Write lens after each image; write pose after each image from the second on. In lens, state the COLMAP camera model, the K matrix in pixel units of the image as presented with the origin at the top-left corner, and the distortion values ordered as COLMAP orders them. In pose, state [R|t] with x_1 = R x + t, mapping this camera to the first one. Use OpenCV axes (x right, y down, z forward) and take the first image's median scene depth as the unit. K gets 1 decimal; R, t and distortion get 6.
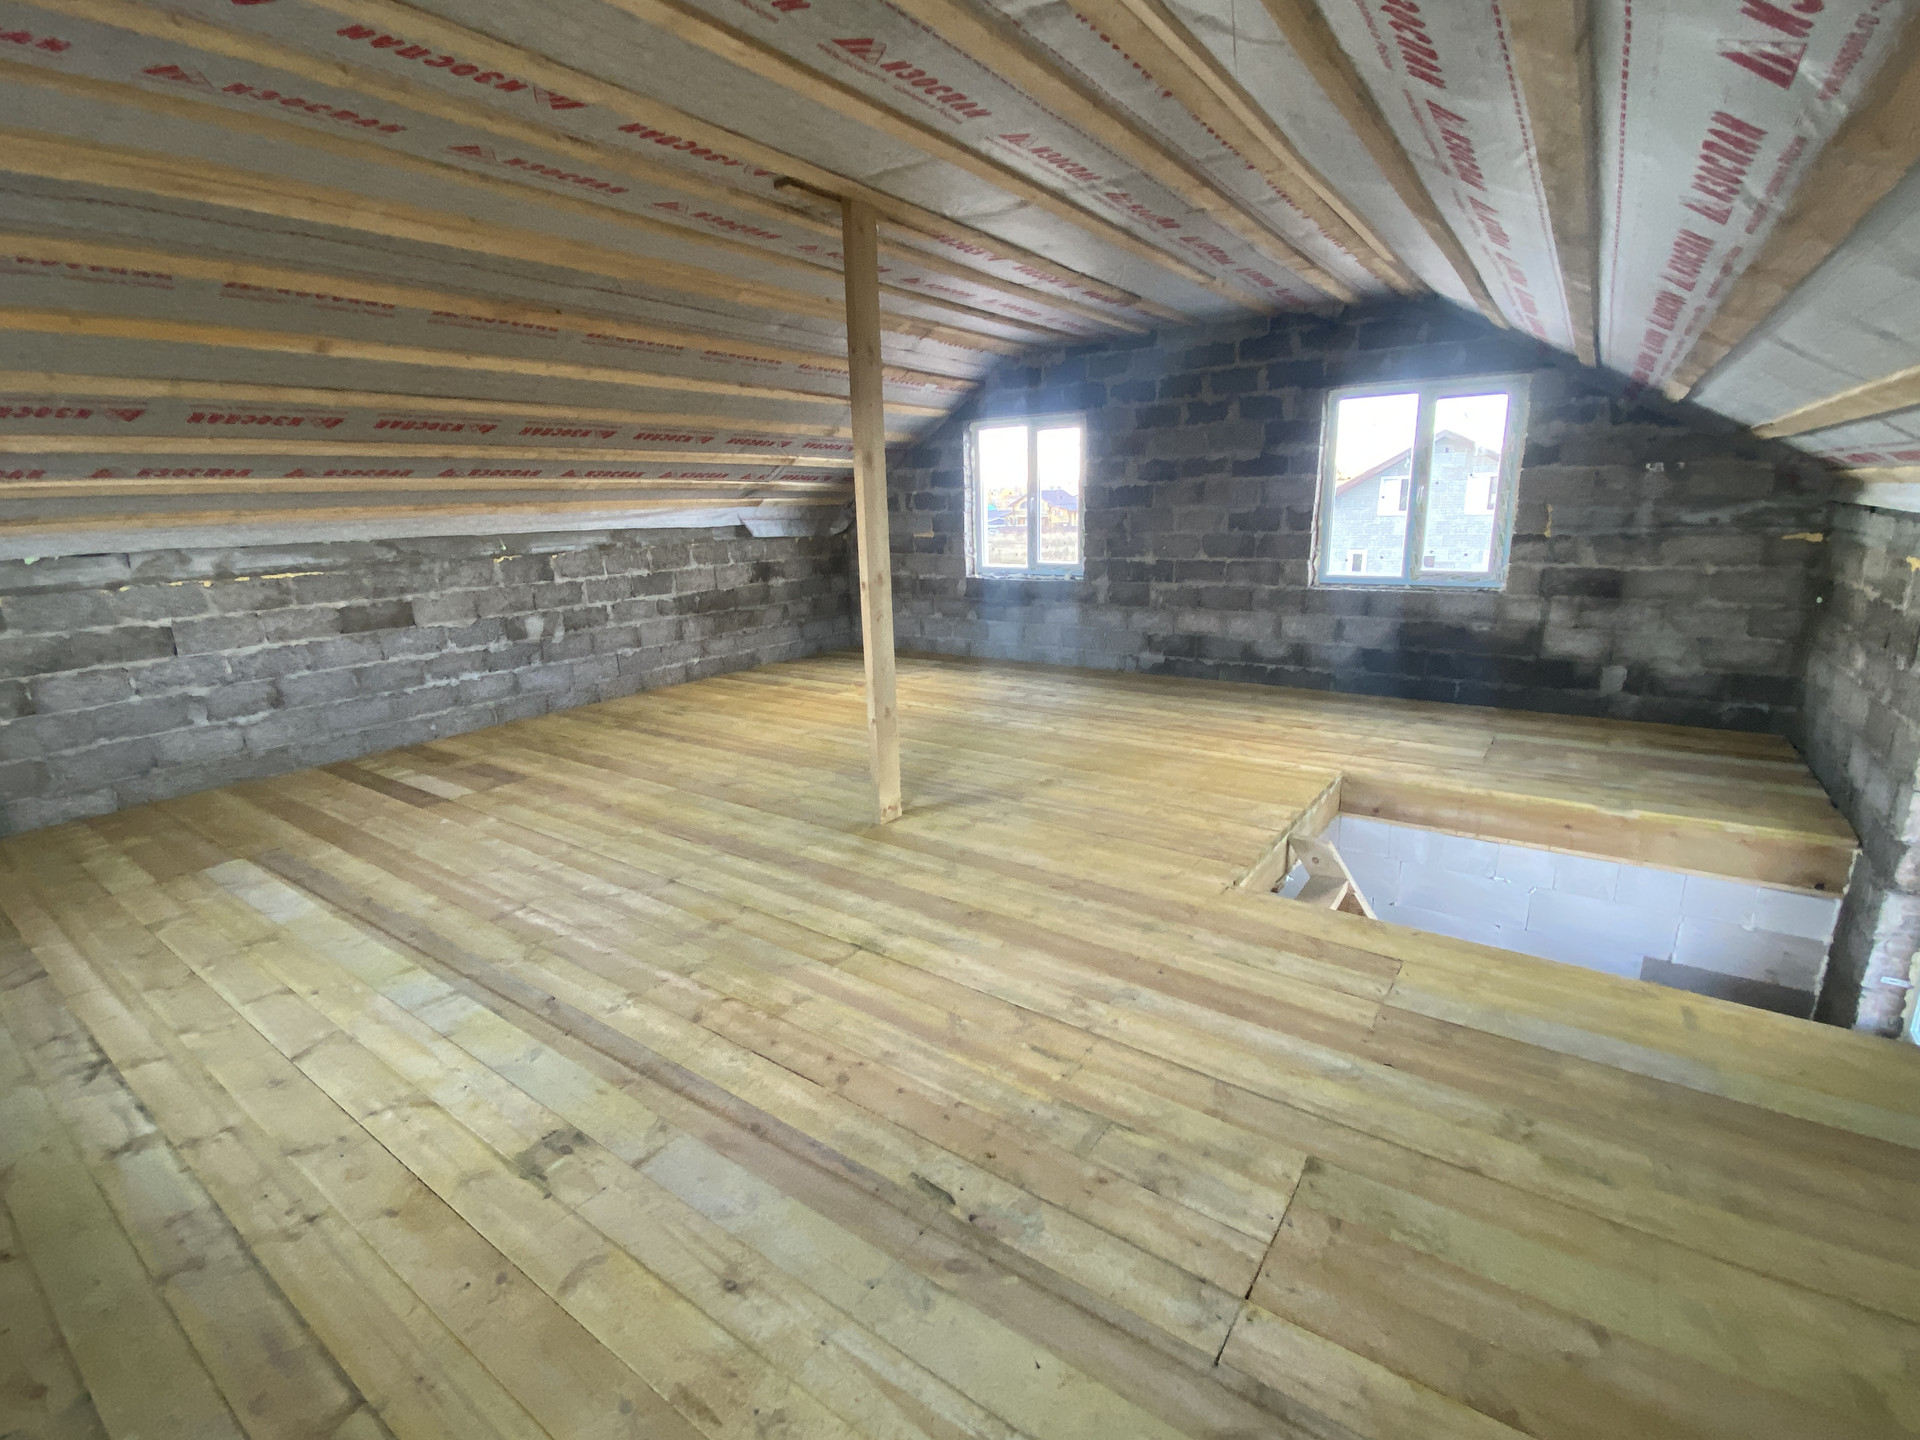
lens RADIAL K [[823.6, 0, 960.0], [0, 823.6, 720.0], [0, 0, 1]] dist [0.029003, -0.020315]
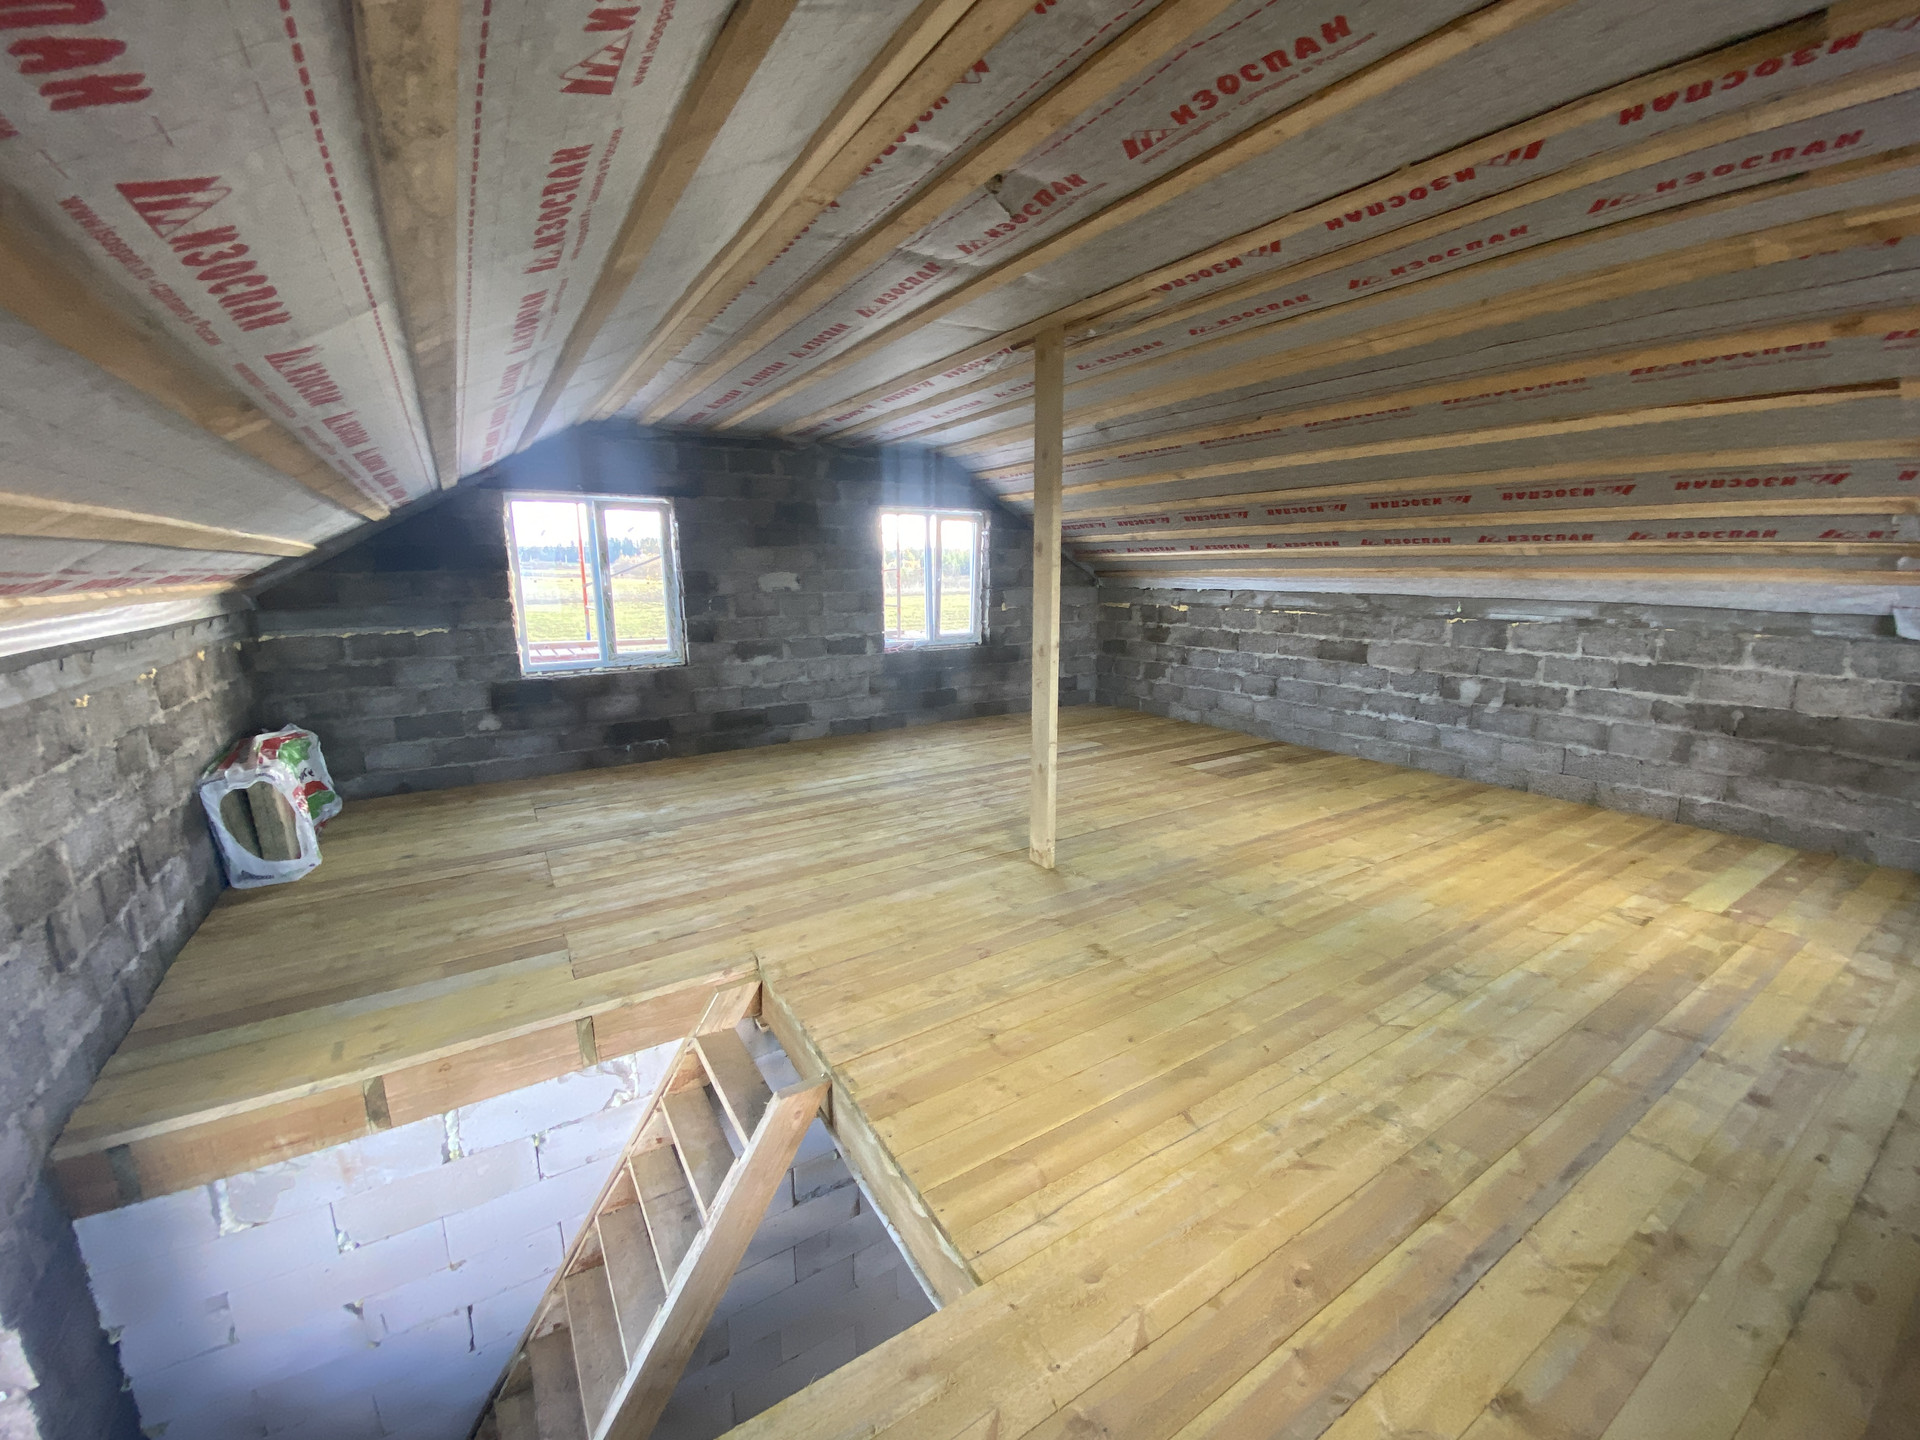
lens RADIAL K [[769.2, 0, 977.4], [0, 769.2, 717.7], [0, 0, 1]] dist [0.000390, -0.010854]
pose [[-0.342102, 0.209075, -0.916108, 0.609500], [-0.232928, 0.925636, 0.298232, -0.249279], [0.910336, 0.315413, -0.267962, 0.820402]]
